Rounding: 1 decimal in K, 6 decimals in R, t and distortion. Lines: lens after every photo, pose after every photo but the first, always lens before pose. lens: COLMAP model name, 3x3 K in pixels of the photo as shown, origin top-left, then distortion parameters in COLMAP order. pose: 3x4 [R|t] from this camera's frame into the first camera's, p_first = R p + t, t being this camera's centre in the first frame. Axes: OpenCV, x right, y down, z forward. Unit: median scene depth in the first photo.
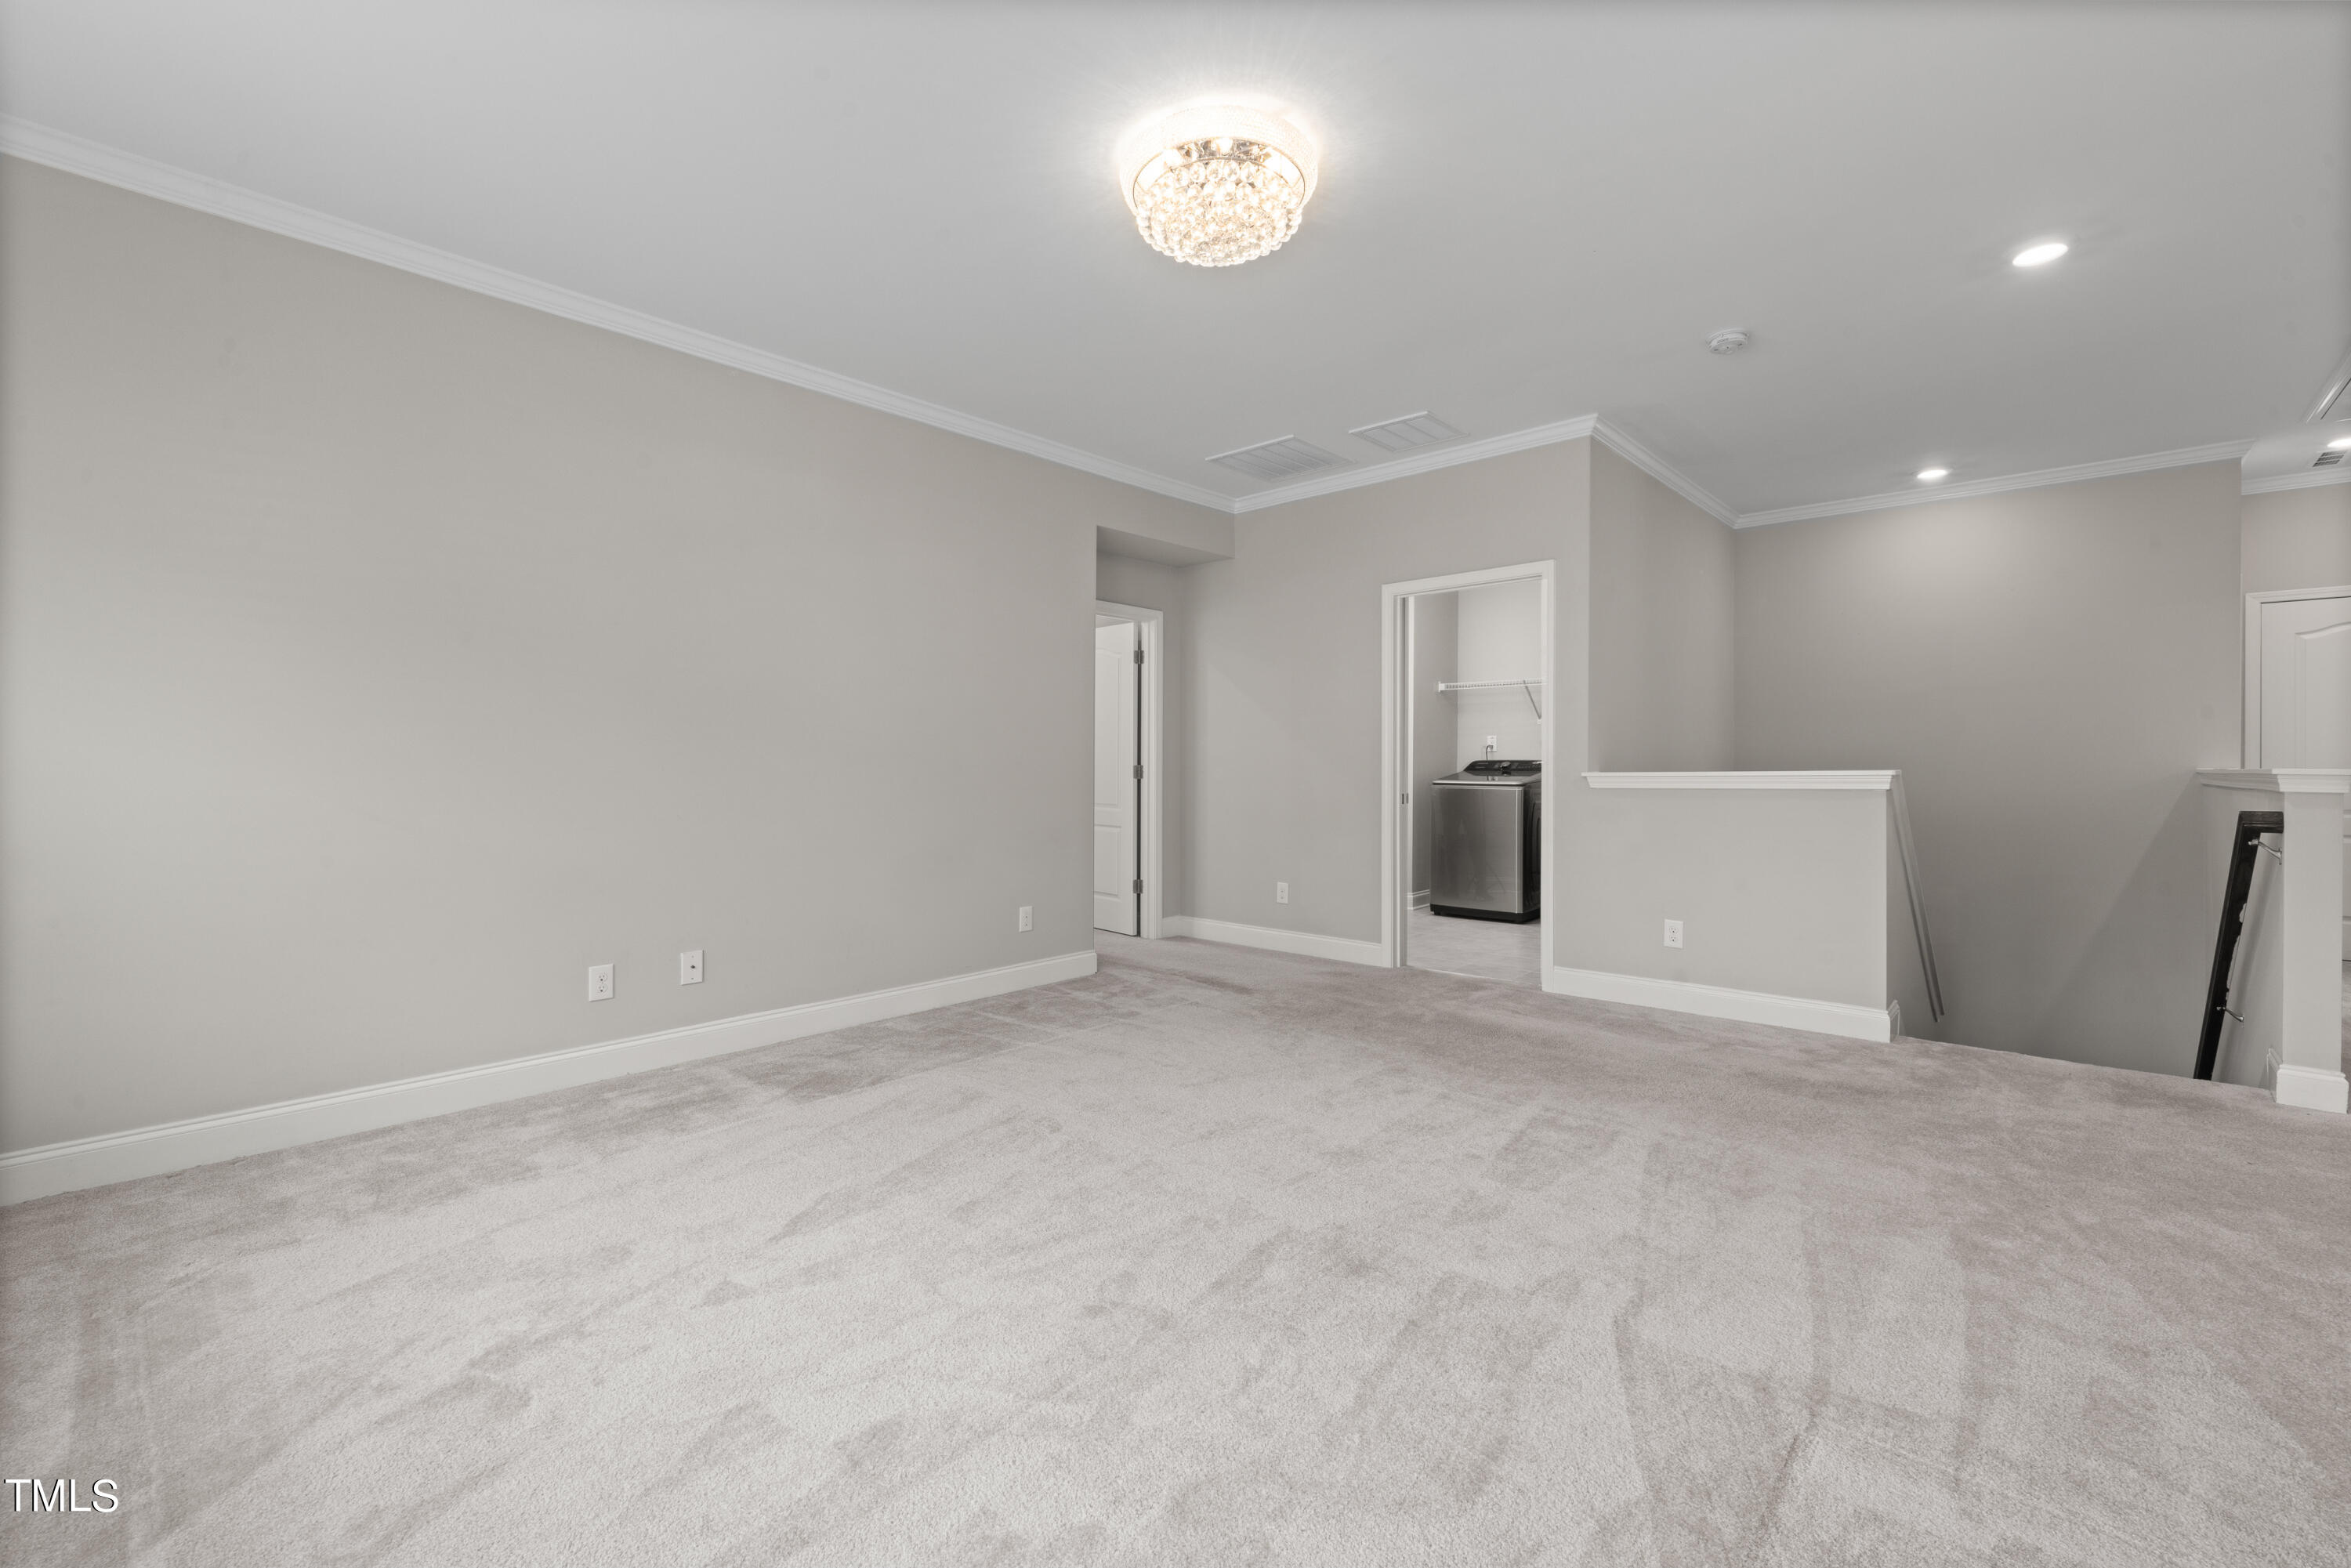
lens RADIAL K [[1006.6, 0, 1169.9], [0, 1006.6, 782.5], [0, 0, 1]] dist [0.000071, 0.001688]
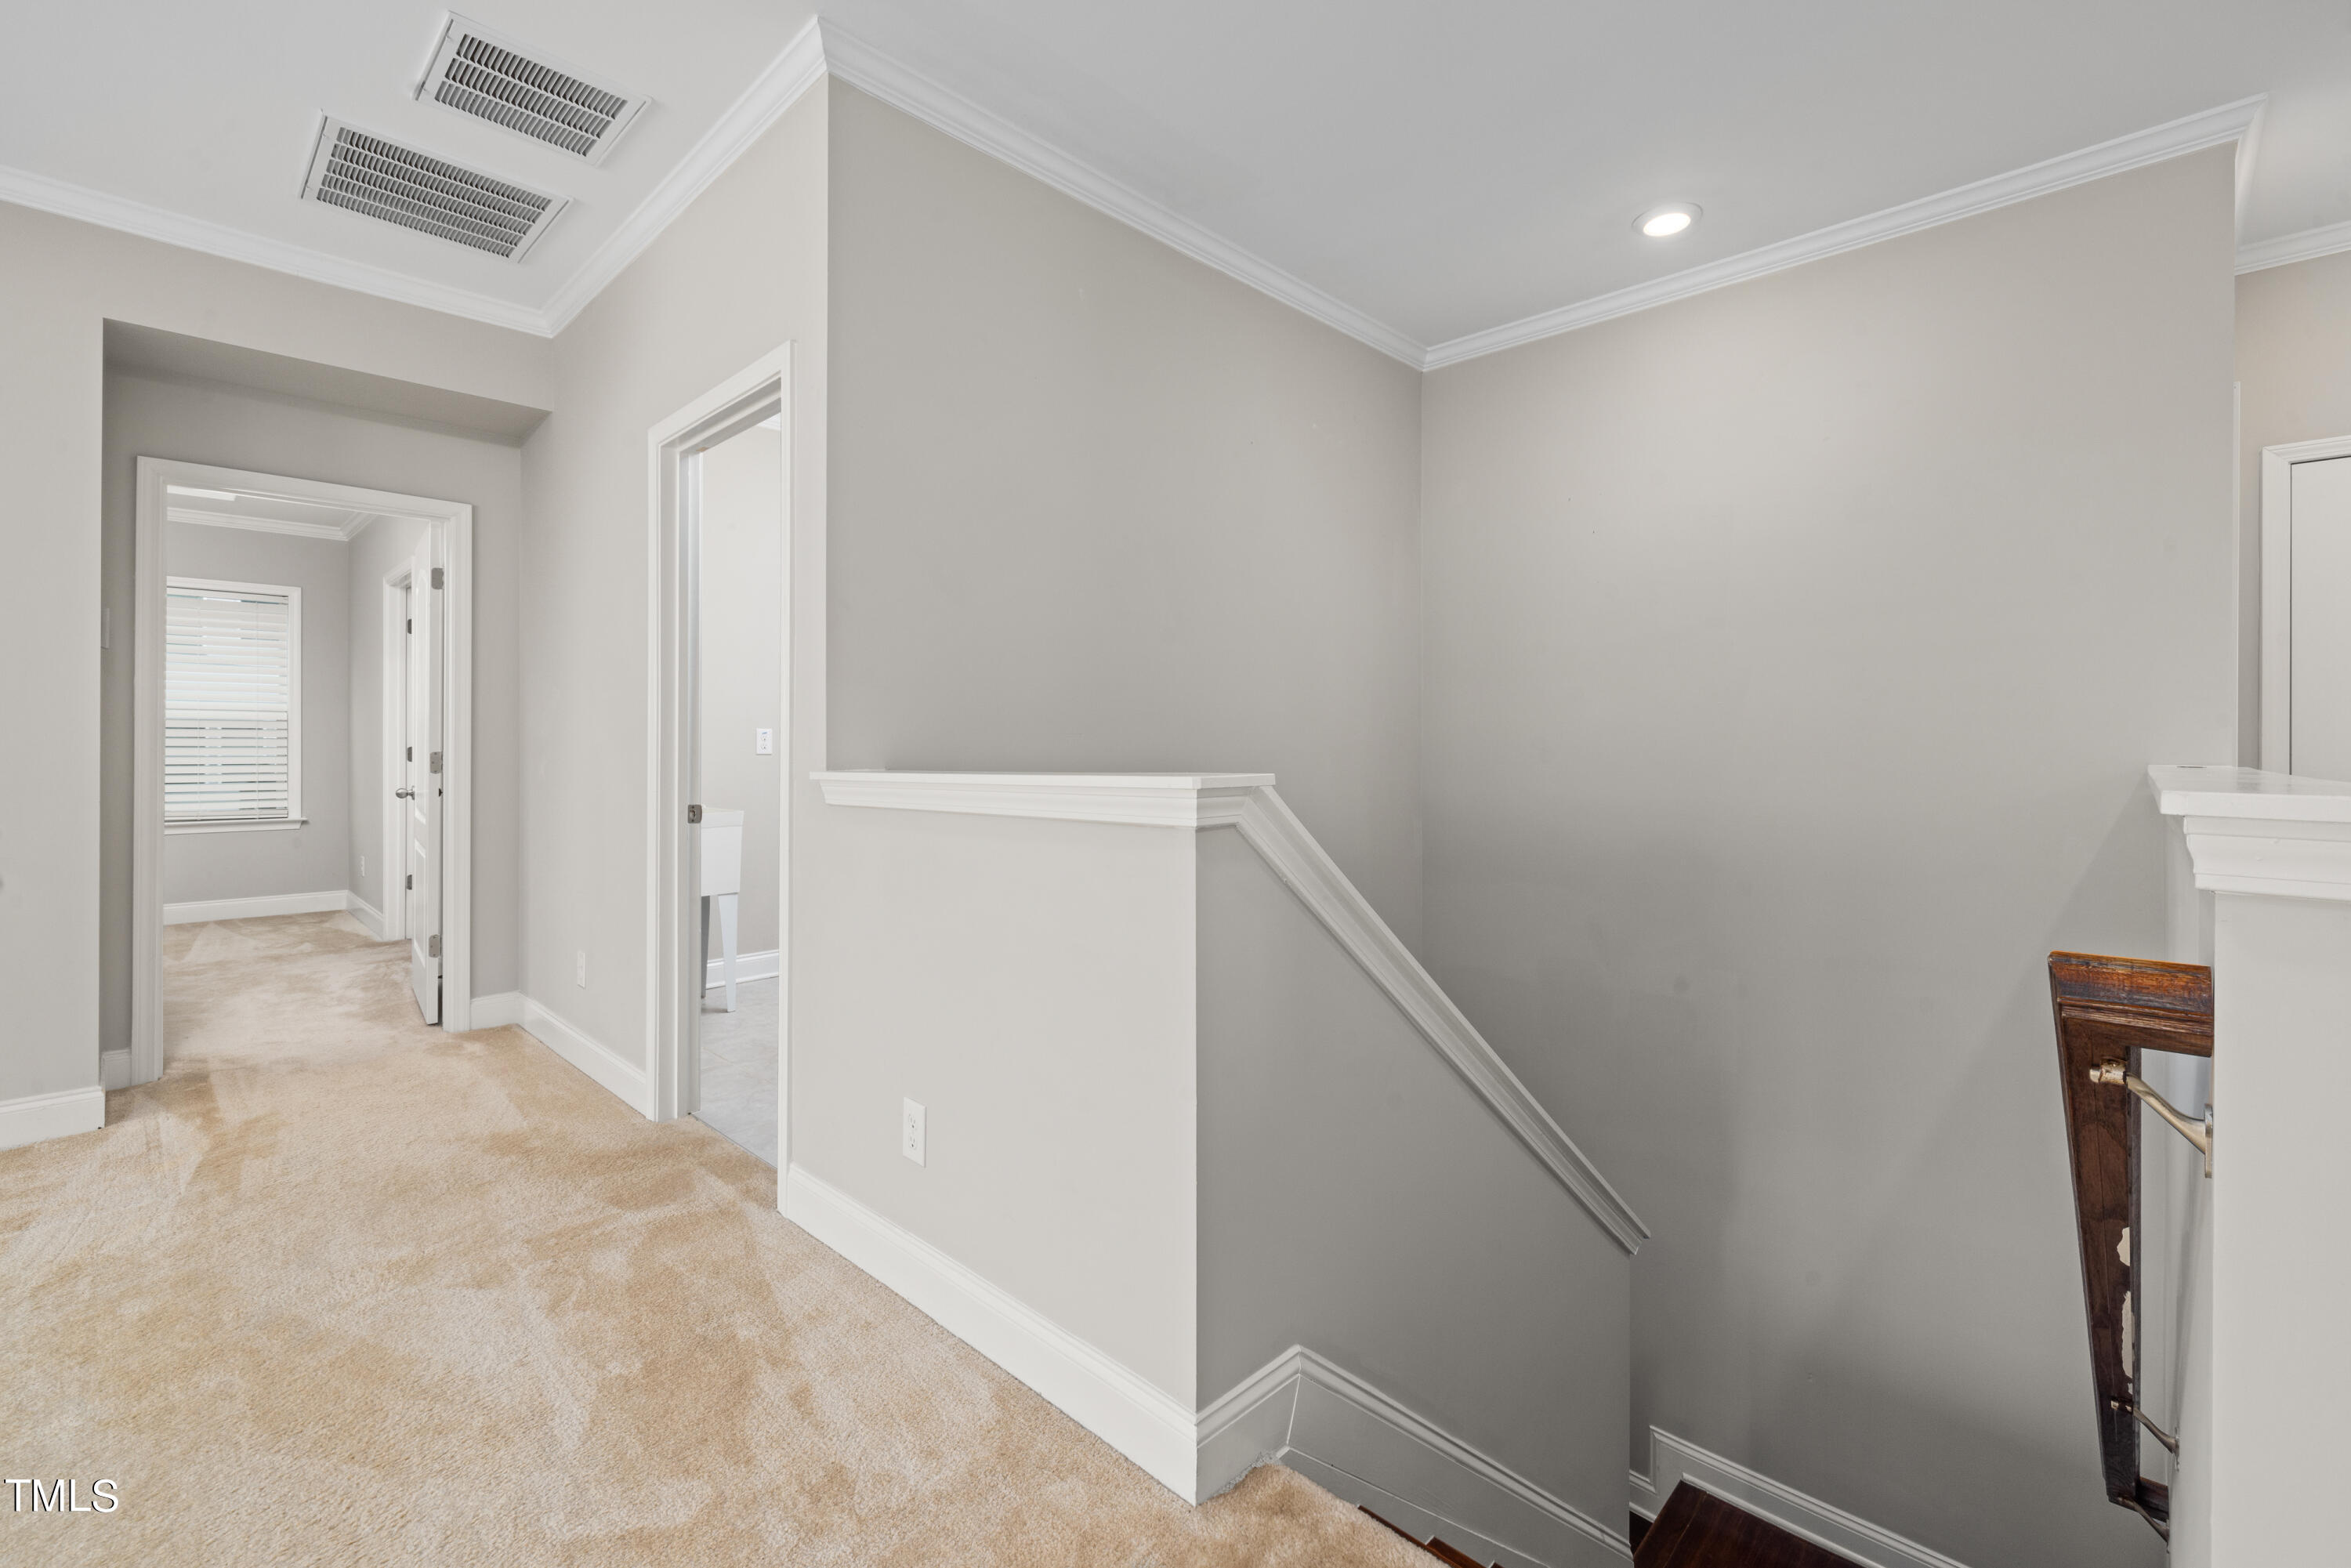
lens RADIAL K [[1006.6, 0, 1181.2], [0, 1006.6, 765.7], [0, 0, 1]] dist [0.000071, 0.001688]
pose [[0.999466, 0.004027, -0.032442, 0.631830], [-0.004144, 0.999985, -0.003543, -0.011863], [0.032427, 0.003676, 0.999467, 0.551994]]
